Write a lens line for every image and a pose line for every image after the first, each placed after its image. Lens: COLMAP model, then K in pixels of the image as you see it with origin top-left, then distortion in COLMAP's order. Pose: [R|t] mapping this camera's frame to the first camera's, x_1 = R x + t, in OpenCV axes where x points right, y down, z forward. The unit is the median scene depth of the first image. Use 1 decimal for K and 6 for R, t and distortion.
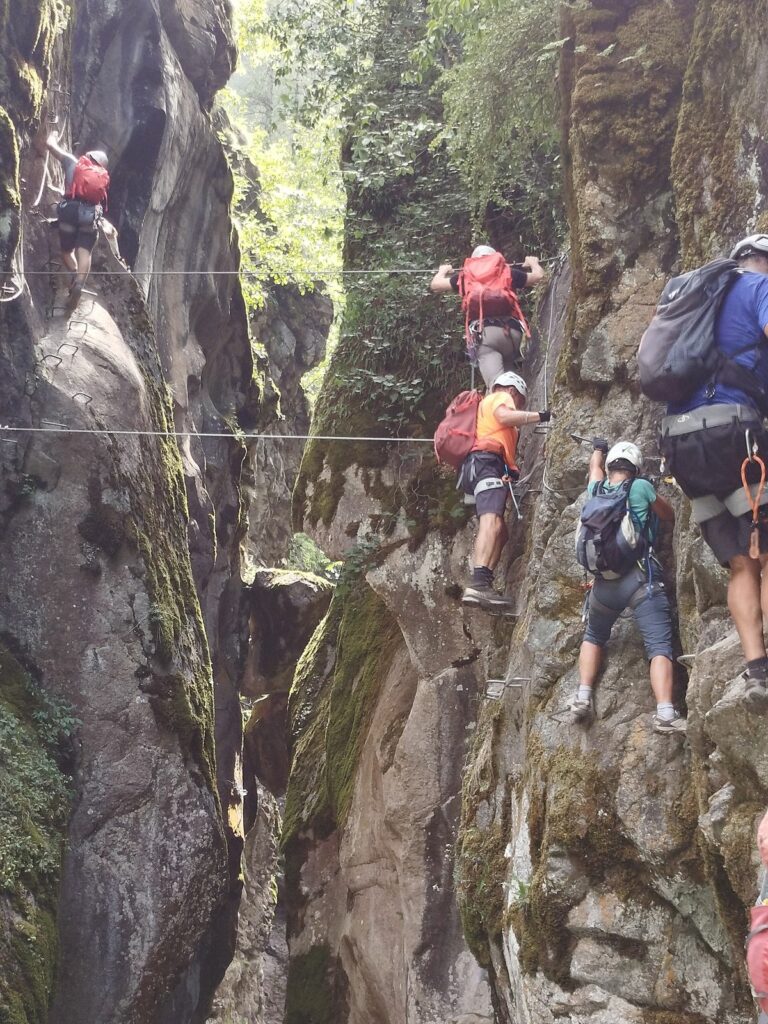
lens RADIAL K [[2151.0, 0, 384.8], [0, 2151.0, 511.3], [0, 0, 1]] dist [0.583305, 0.000000]
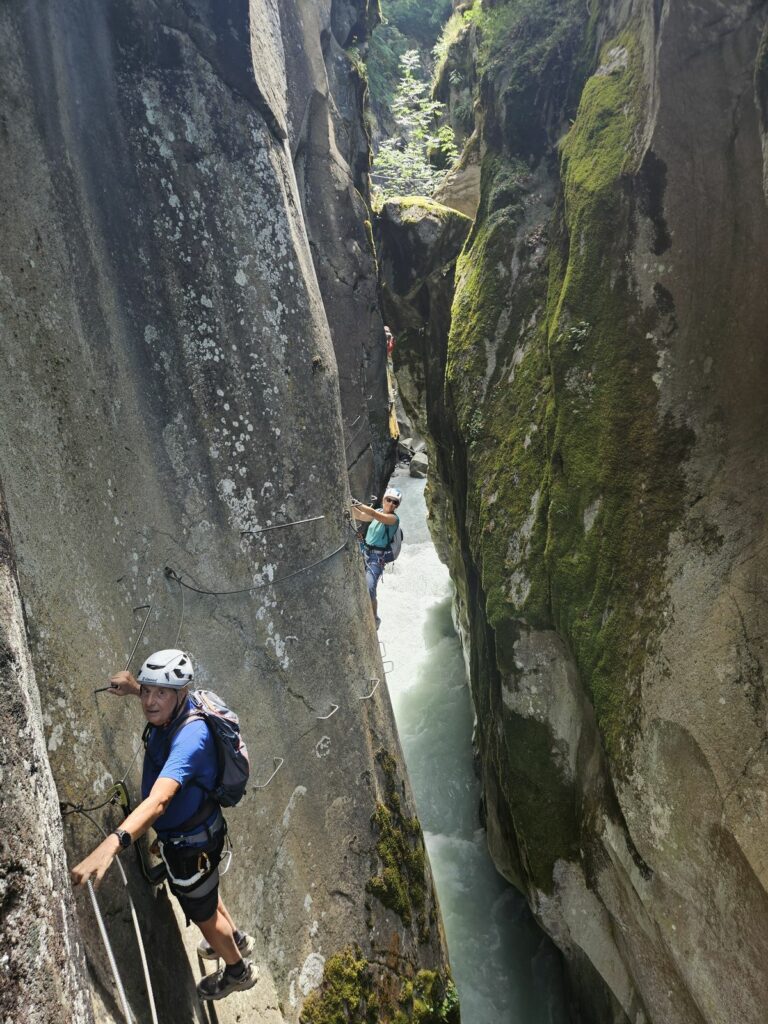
lens RADIAL K [[678.3, 0, 385.3], [0, 678.3, 512.9], [0, 0, 1]] dist [0.012252, 0.001516]
pose [[0.996095, -0.088288, 0.000855, -0.075893], [0.066686, 0.758647, 0.648080, -0.085782], [-0.057867, -0.645492, 0.761571, 0.622556]]
